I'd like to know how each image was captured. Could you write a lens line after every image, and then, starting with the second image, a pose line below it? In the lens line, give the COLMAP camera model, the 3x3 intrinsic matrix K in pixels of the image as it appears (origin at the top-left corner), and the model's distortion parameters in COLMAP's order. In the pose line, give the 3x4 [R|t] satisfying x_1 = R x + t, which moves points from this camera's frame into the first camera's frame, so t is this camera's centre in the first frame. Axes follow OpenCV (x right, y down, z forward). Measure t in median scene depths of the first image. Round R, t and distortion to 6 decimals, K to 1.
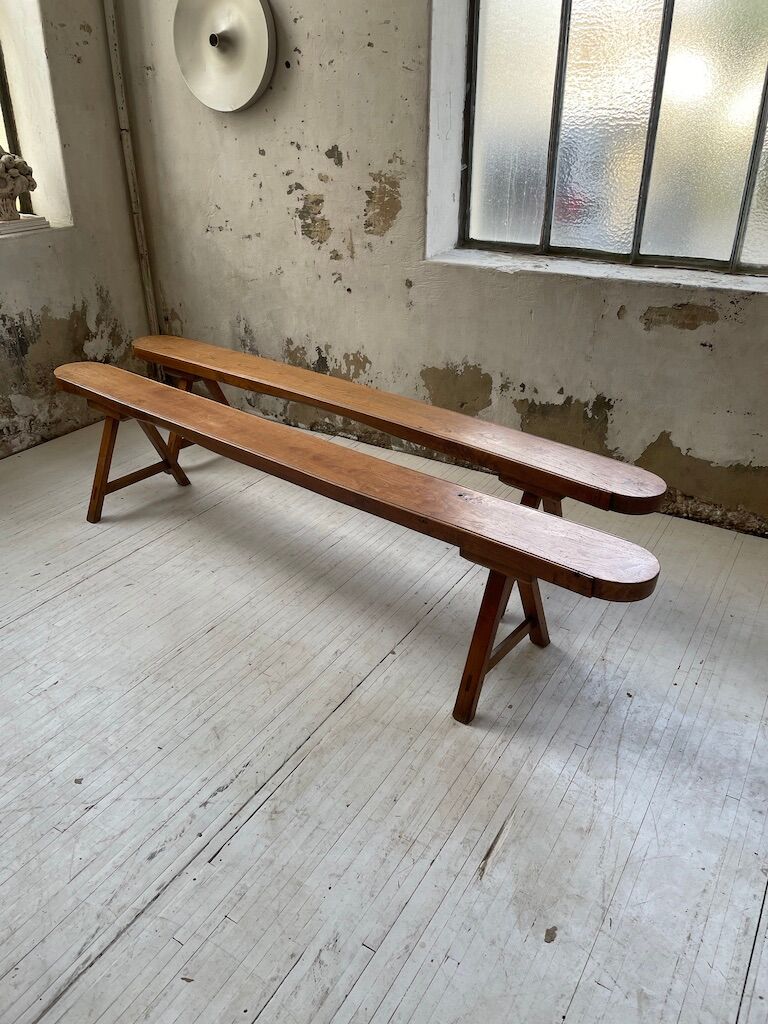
lens RADIAL K [[778.4, 0, 391.0], [0, 778.4, 505.0], [0, 0, 1]] dist [0.082876, -0.114707]
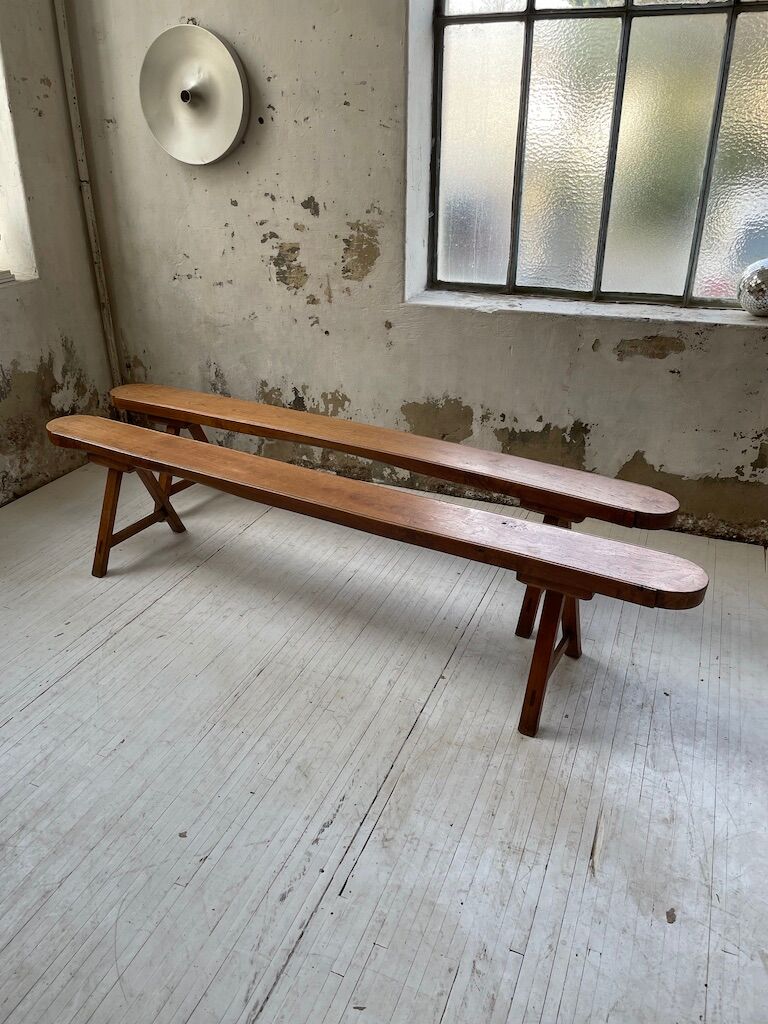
lens RADIAL K [[778.4, 0, 386.3], [0, 778.4, 503.6], [0, 0, 1]] dist [0.082876, -0.114707]
pose [[0.987337, -0.068920, 0.142887, -0.150939], [0.073725, 0.996868, -0.028603, -0.014120], [-0.140468, 0.038775, 0.989326, -0.028992]]
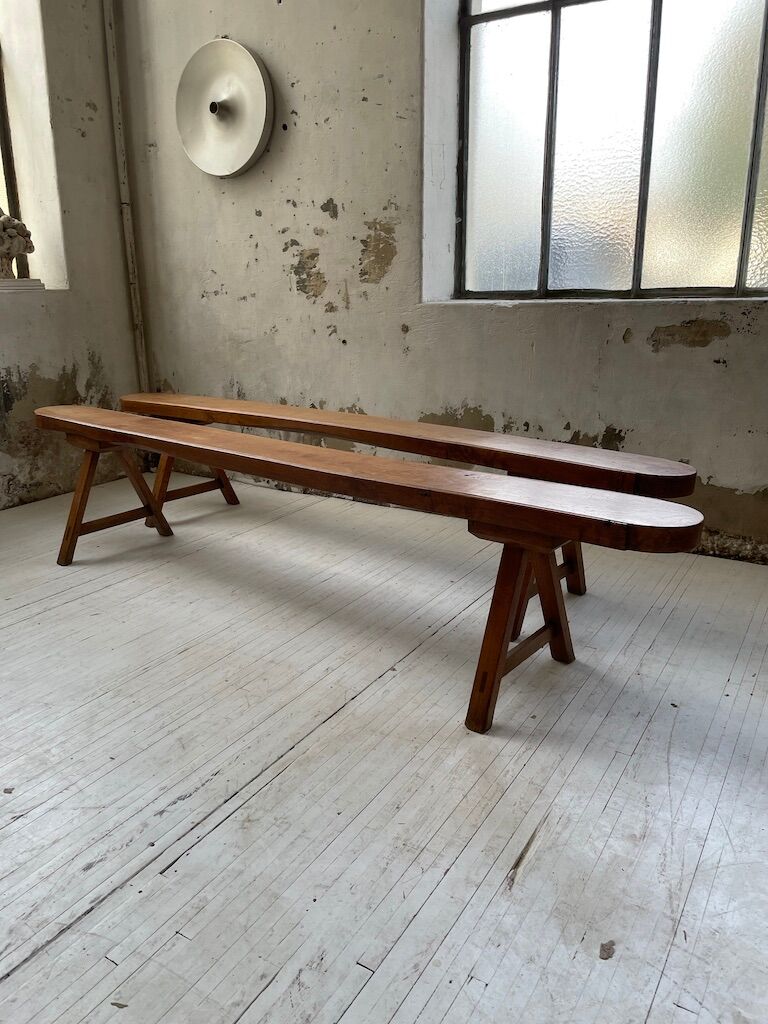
lens RADIAL K [[778.4, 0, 383.4], [0, 778.4, 513.2], [0, 0, 1]] dist [0.082876, -0.114707]
pose [[0.999937, -0.009763, -0.005574, -0.001216], [0.008502, 0.981119, -0.193219, 0.136391], [0.007355, 0.193160, 0.981140, 0.088344]]
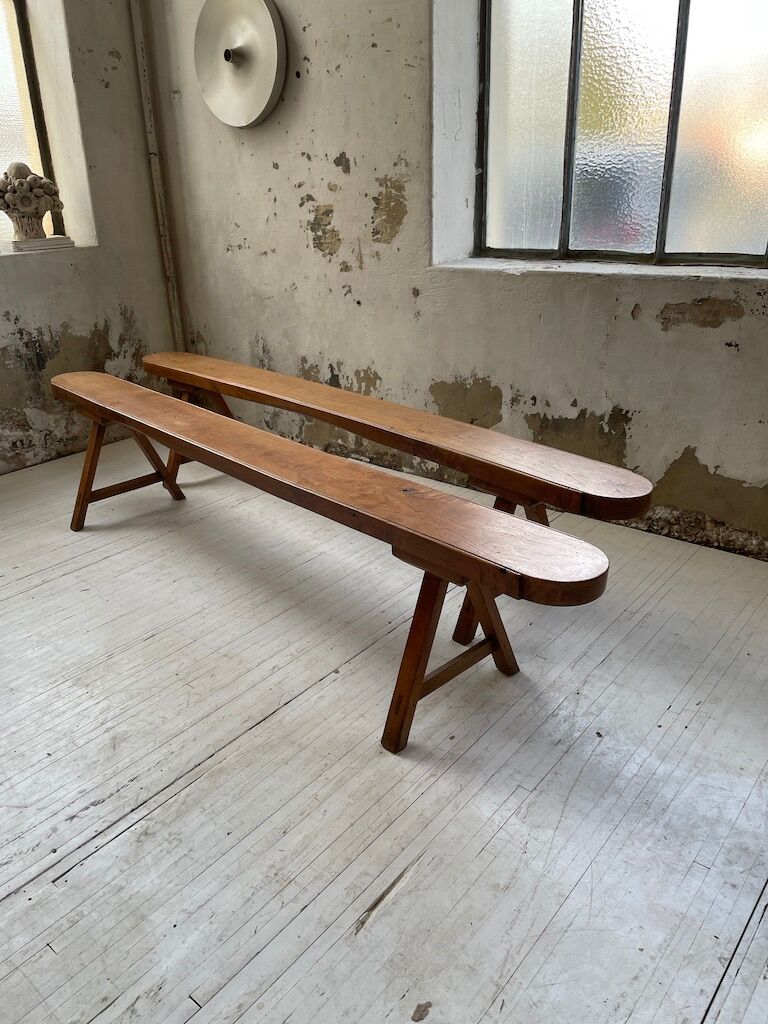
lens RADIAL K [[778.4, 0, 383.3], [0, 778.4, 508.7], [0, 0, 1]] dist [0.082876, -0.114707]
pose [[0.989678, 0.027719, -0.140602, 0.127668], [-0.038487, 0.996482, -0.074451, 0.050497], [0.138044, 0.079094, 0.987263, 0.086037]]
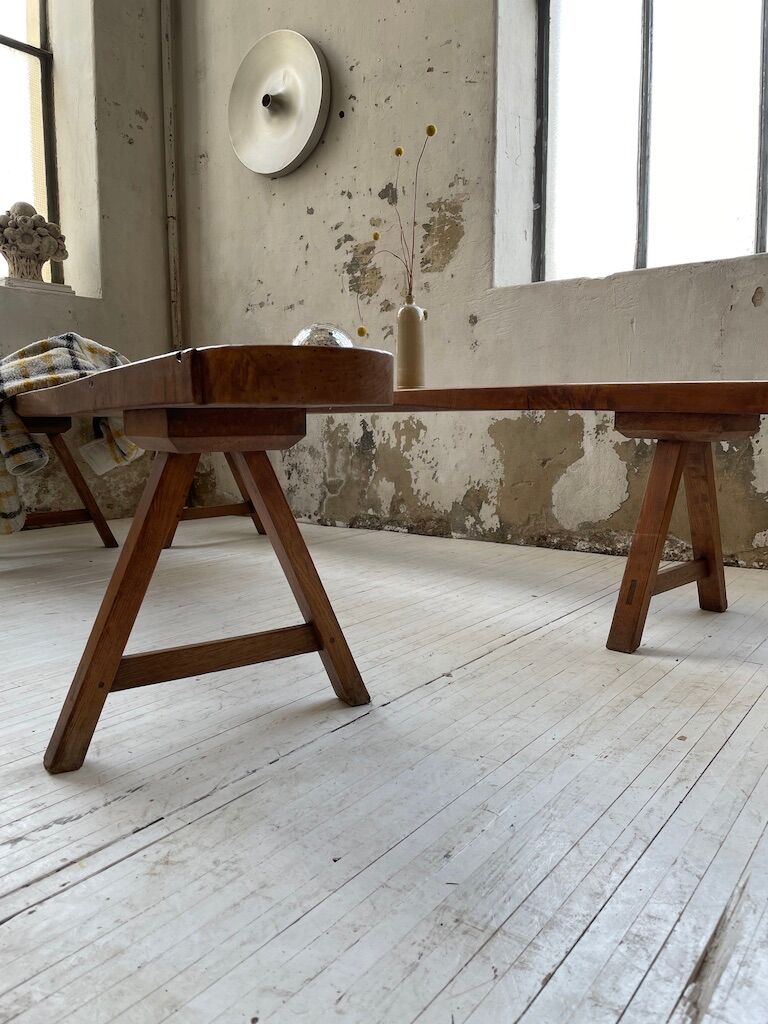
lens RADIAL K [[778.4, 0, 385.5], [0, 778.4, 502.2], [0, 0, 1]] dist [0.082876, -0.114707]
pose [[0.995949, 0.002872, -0.089872, 0.005614], [-0.035523, 0.930753, -0.363920, 0.205088], [0.082603, 0.365638, 0.927084, 0.308441]]
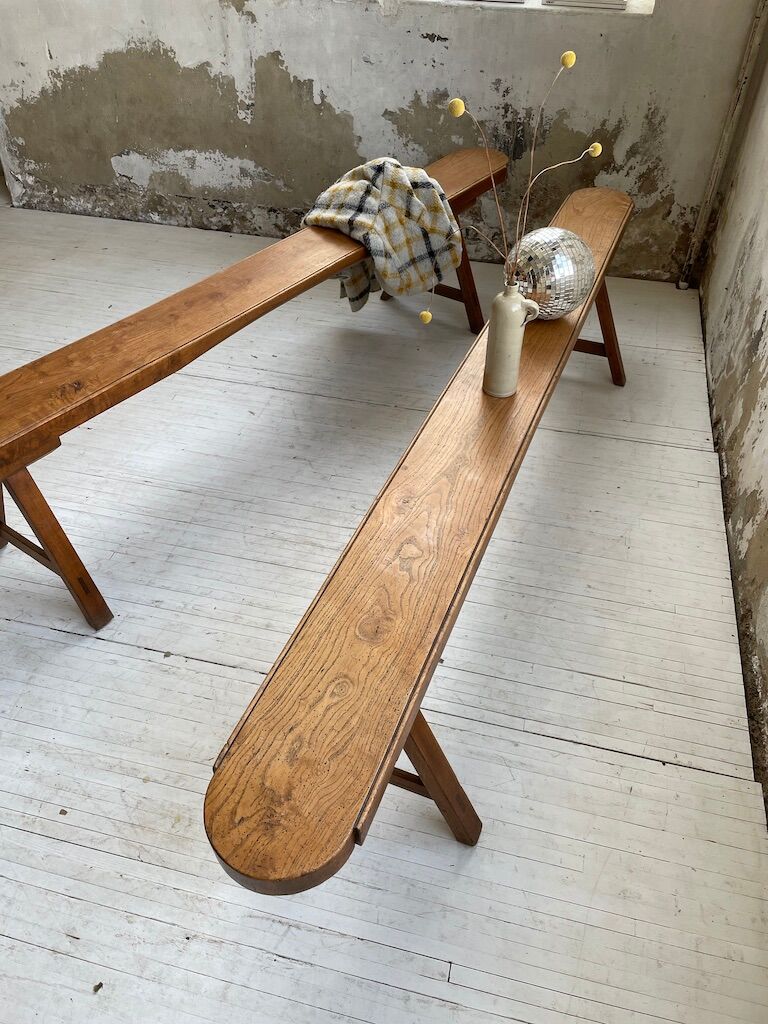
lens RADIAL K [[778.4, 0, 380.7], [0, 778.4, 504.5], [0, 0, 1]] dist [0.082876, -0.114707]
pose [[0.298761, 0.642424, -0.705715, 0.379432], [-0.450035, 0.746942, 0.489434, -0.291826], [0.841552, 0.171373, 0.512271, 0.551578]]
